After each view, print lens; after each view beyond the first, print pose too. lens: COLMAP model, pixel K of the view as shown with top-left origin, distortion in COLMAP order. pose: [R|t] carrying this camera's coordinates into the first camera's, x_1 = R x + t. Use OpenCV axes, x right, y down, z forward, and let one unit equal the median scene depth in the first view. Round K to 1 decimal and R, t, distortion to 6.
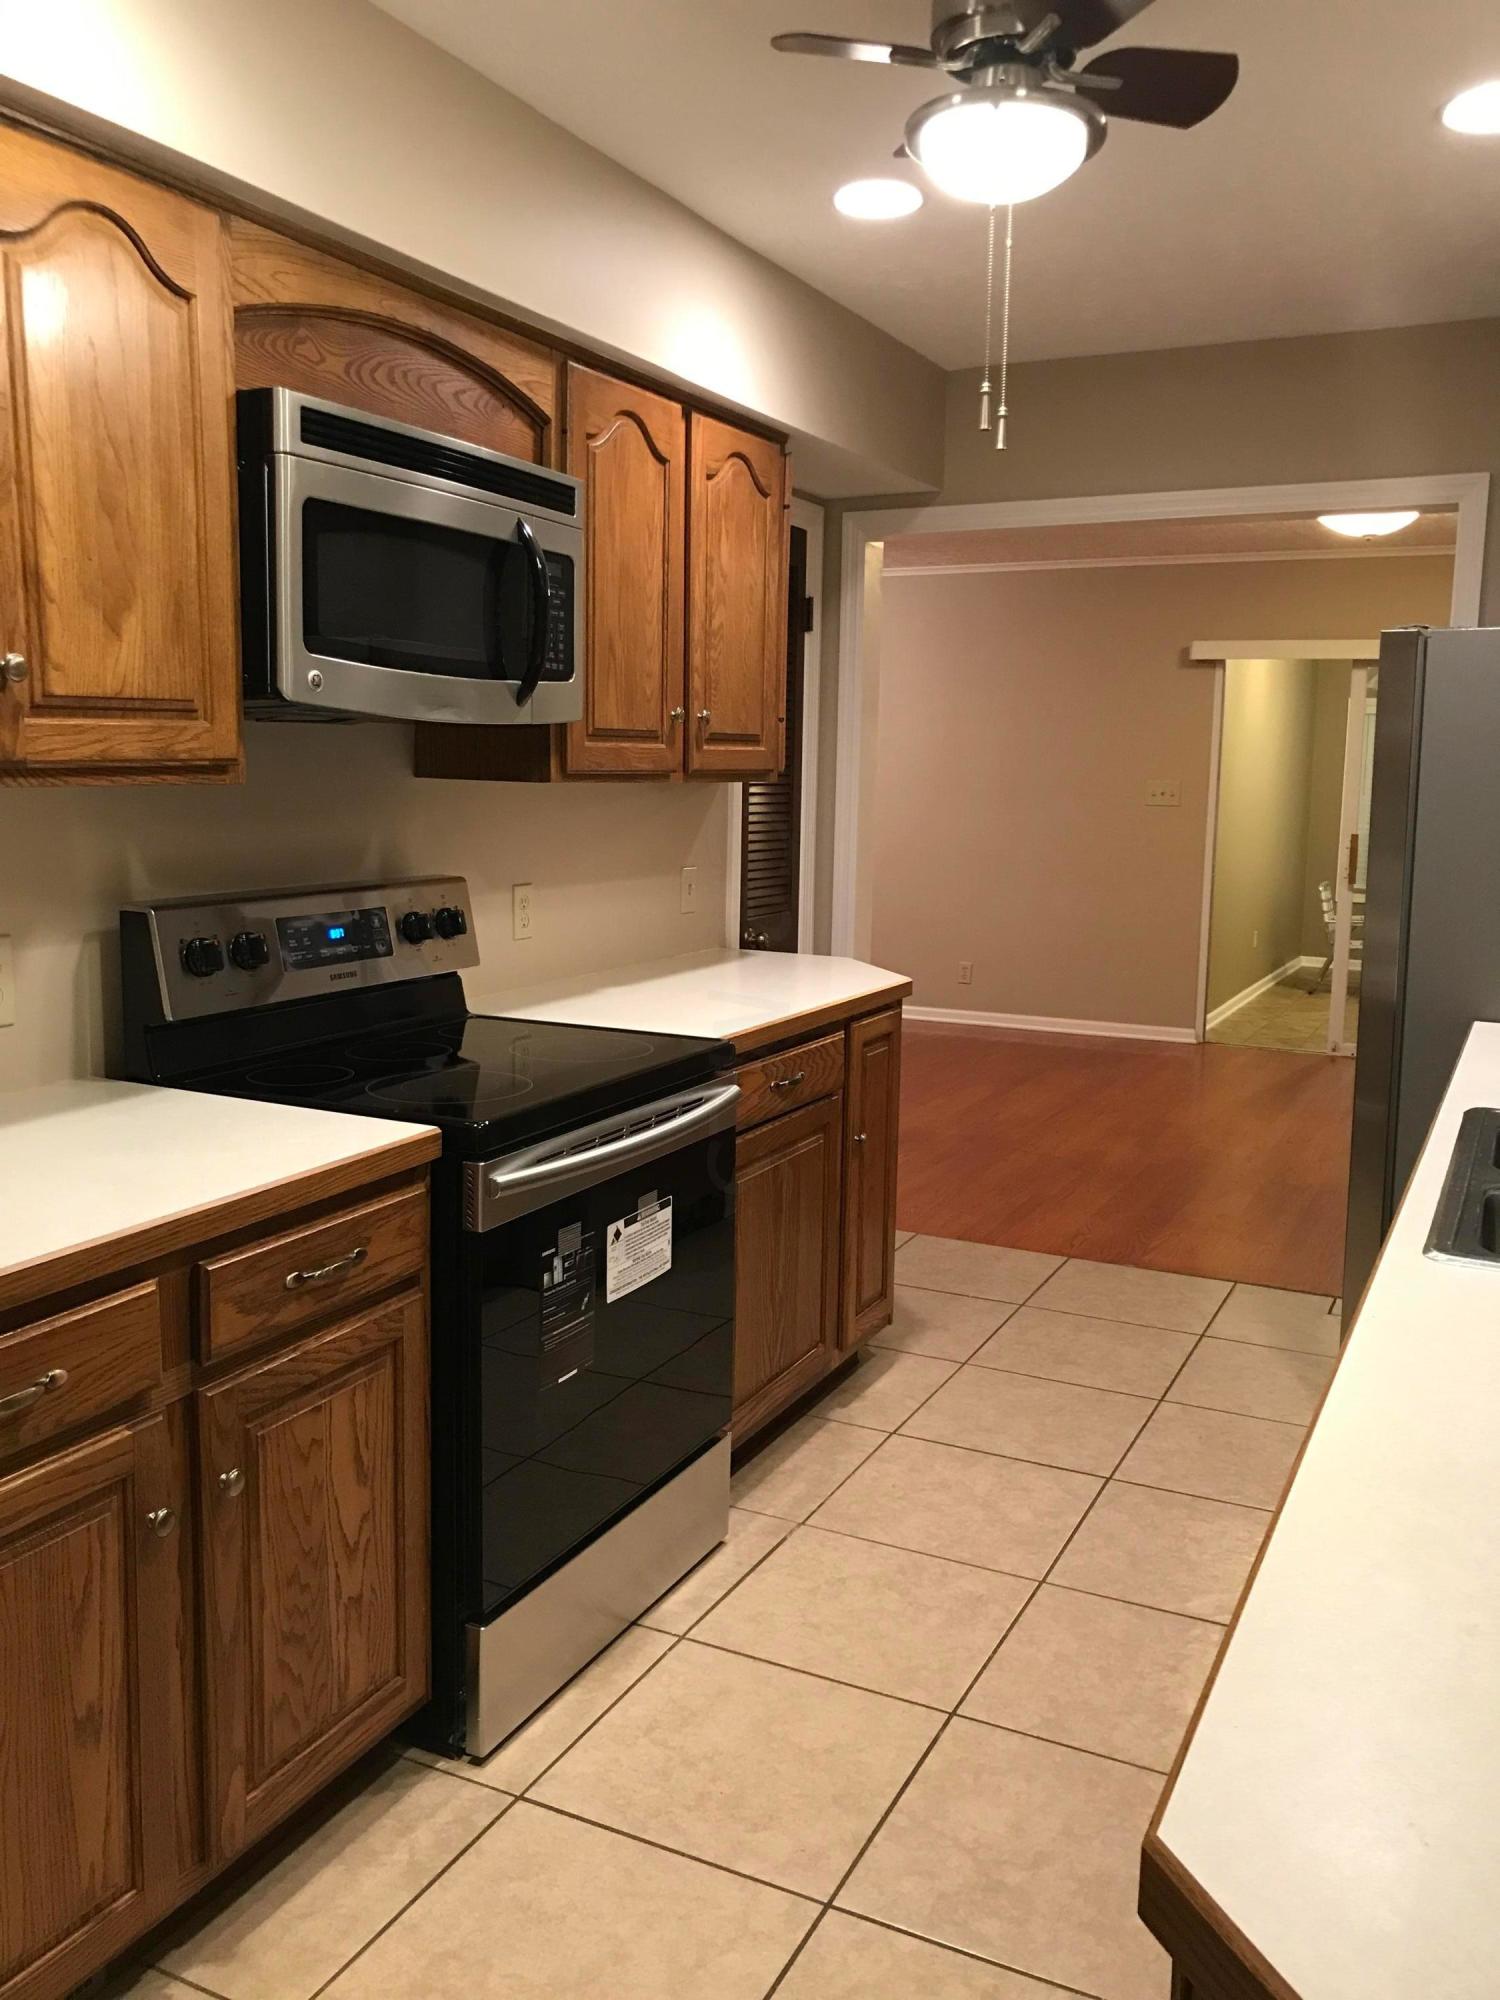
lens RADIAL K [[1633.6, 0, 741.0], [0, 1633.6, 995.1], [0, 0, 1]] dist [0.033154, -0.029935]
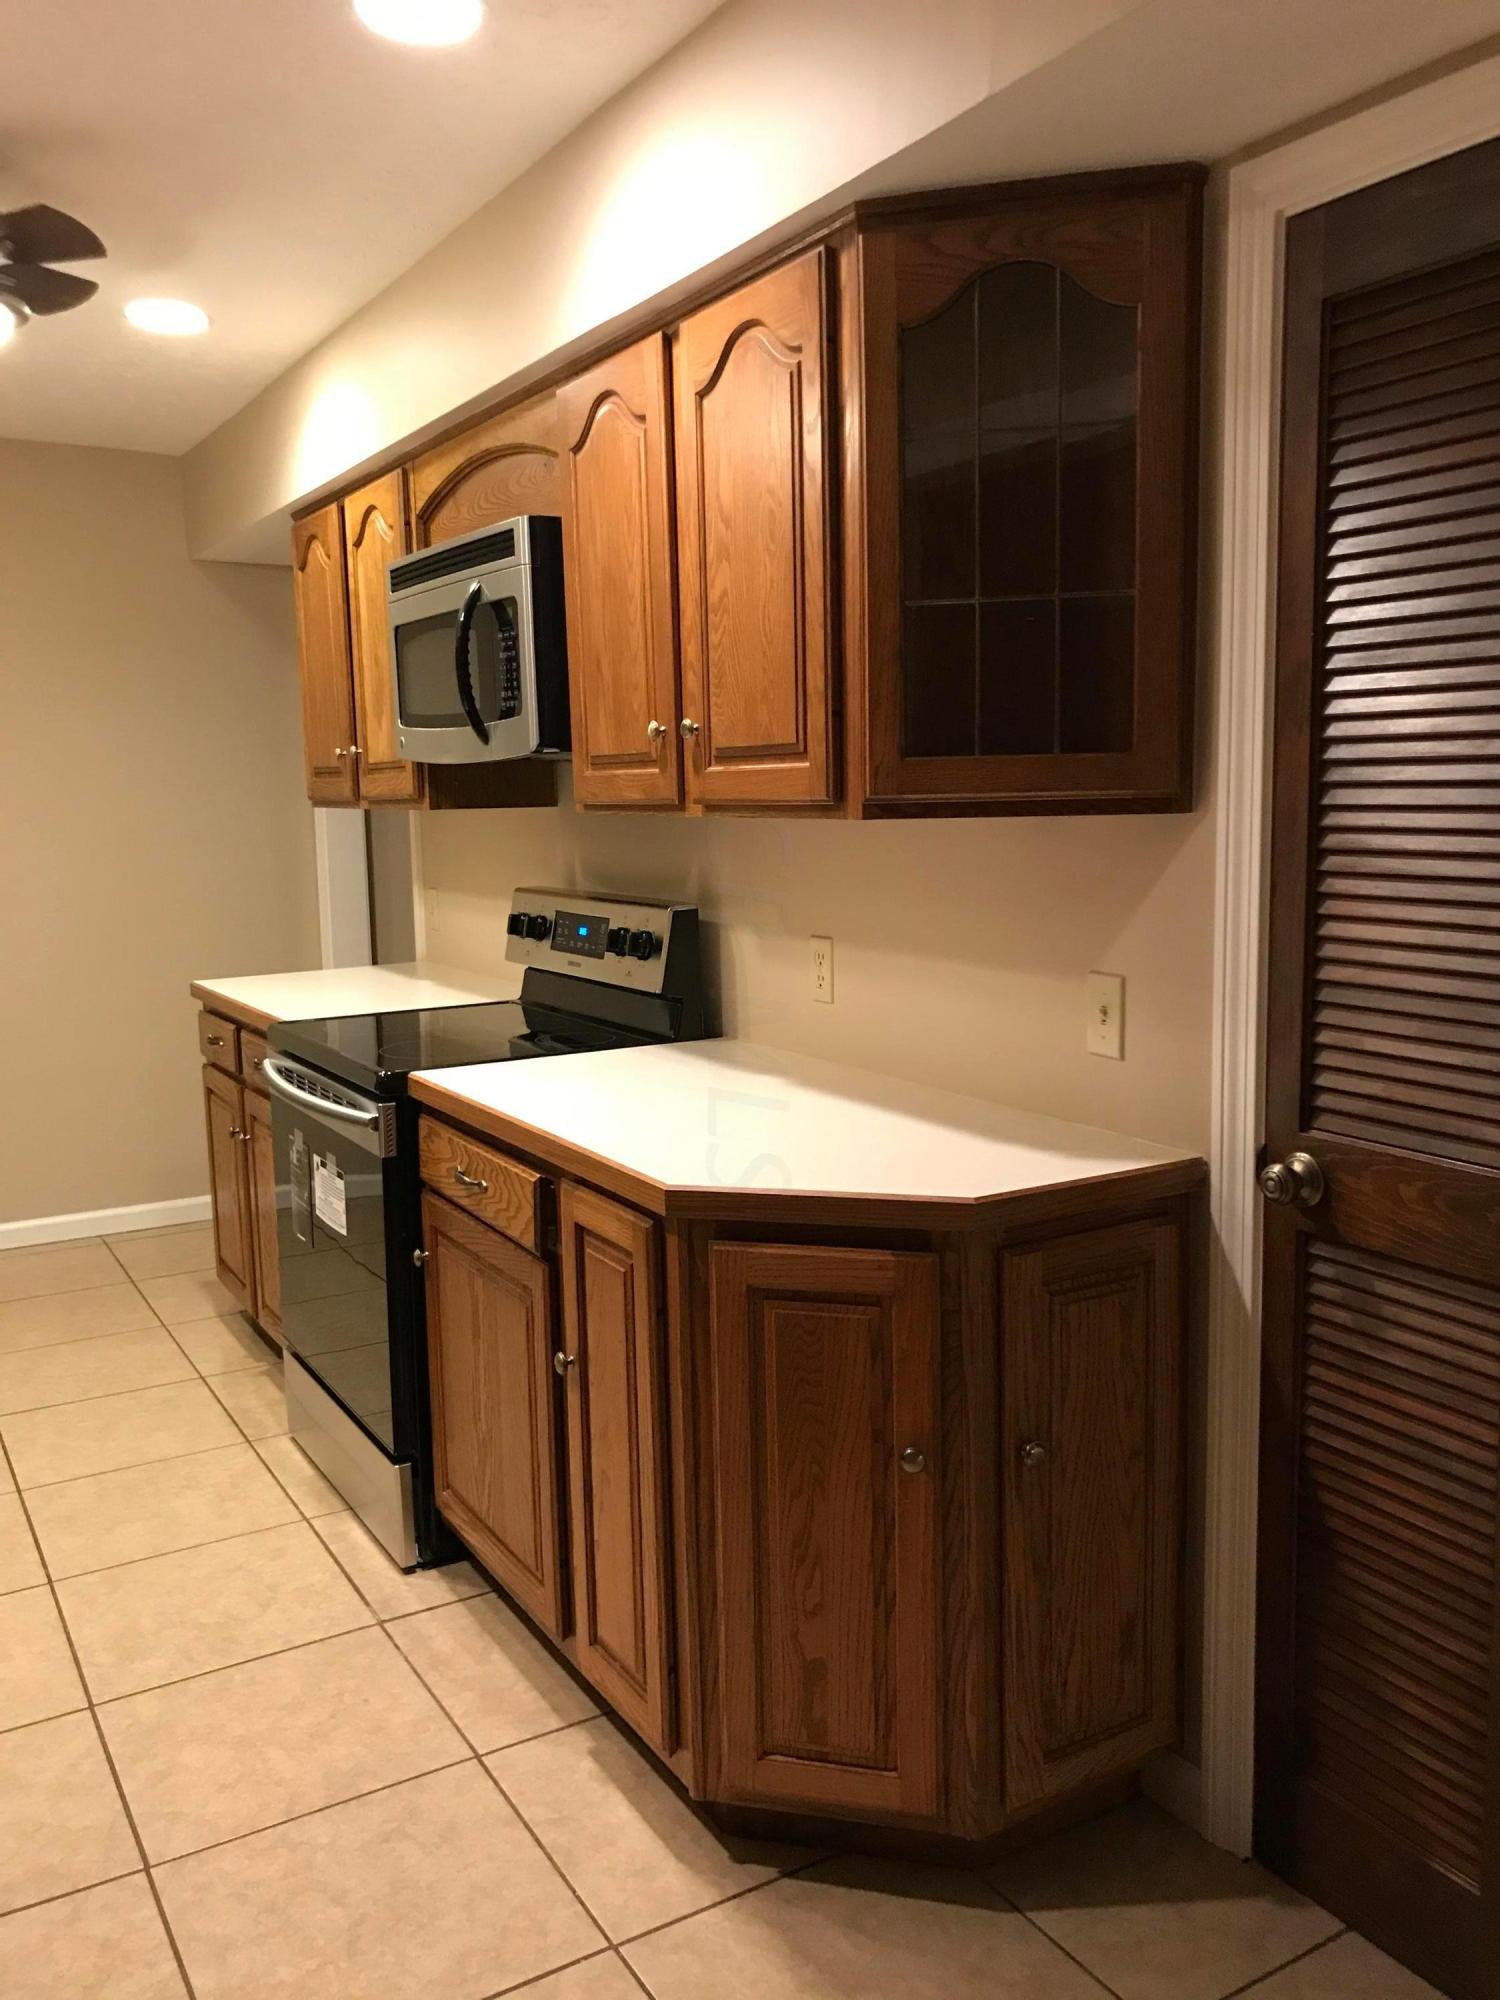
lens RADIAL K [[1633.6, 0, 754.6], [0, 1633.6, 990.8], [0, 0, 1]] dist [0.033154, -0.029935]
pose [[-0.540494, 0.102964, -0.835024, 0.624064], [-0.107190, 0.975969, 0.189725, -0.209100], [0.834492, 0.192051, -0.516469, 1.509970]]
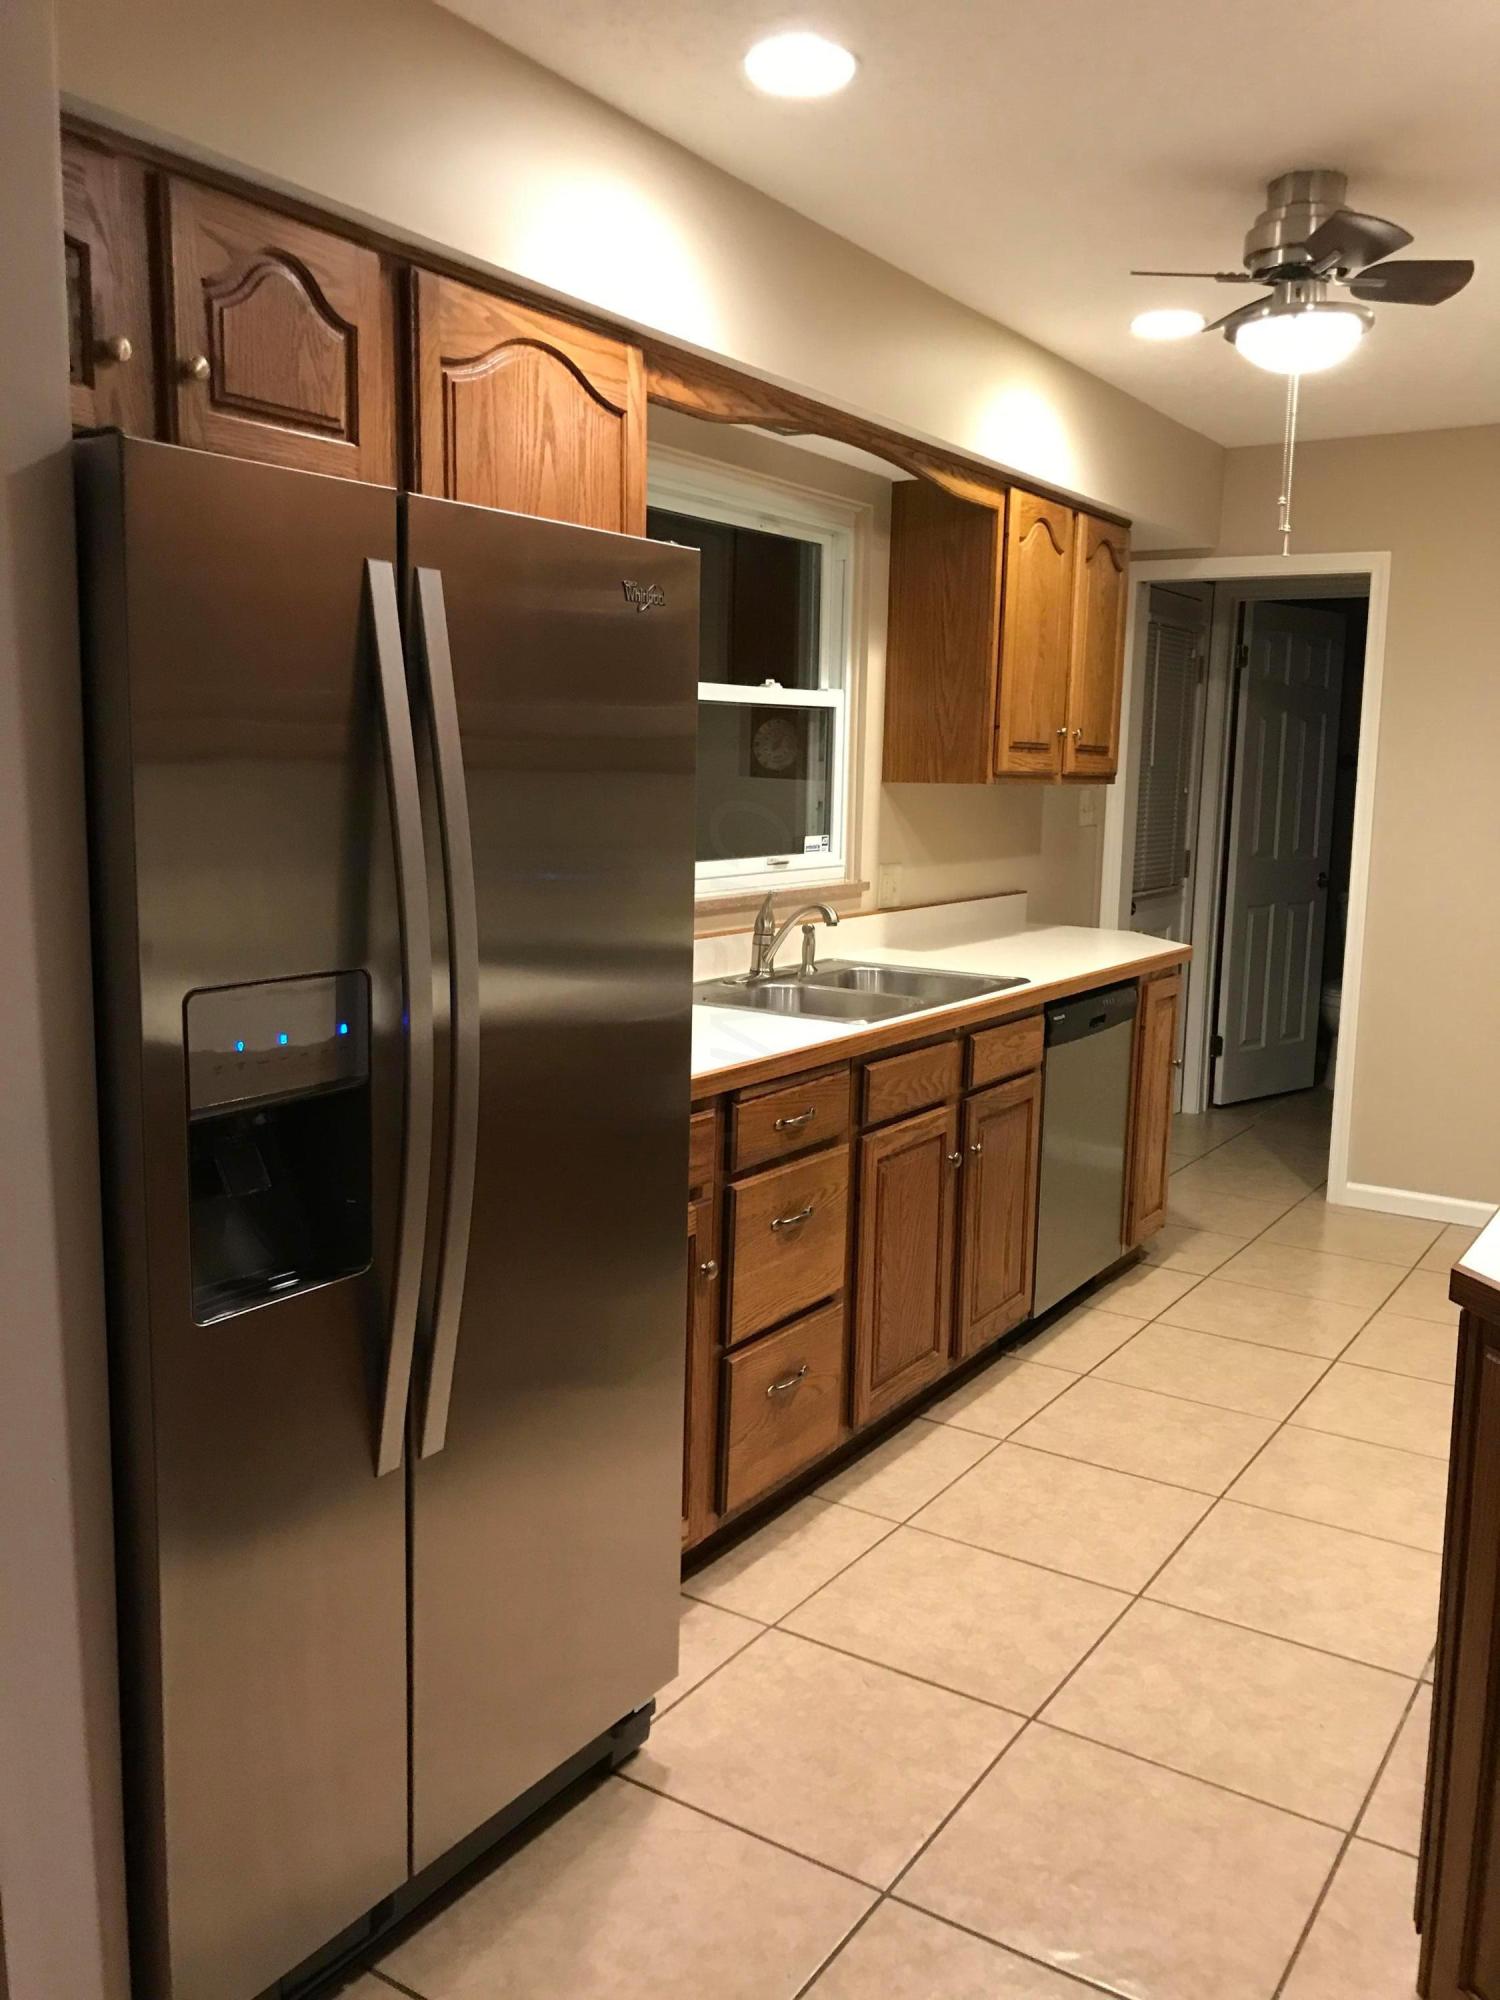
lens RADIAL K [[1633.6, 0, 762.5], [0, 1633.6, 1006.9], [0, 0, 1]] dist [0.033154, -0.029935]
pose [[-0.994072, -0.050687, 0.096190, 0.296647], [-0.021316, 0.958374, 0.284720, -0.236508], [-0.106618, 0.280981, -0.953773, 1.673454]]
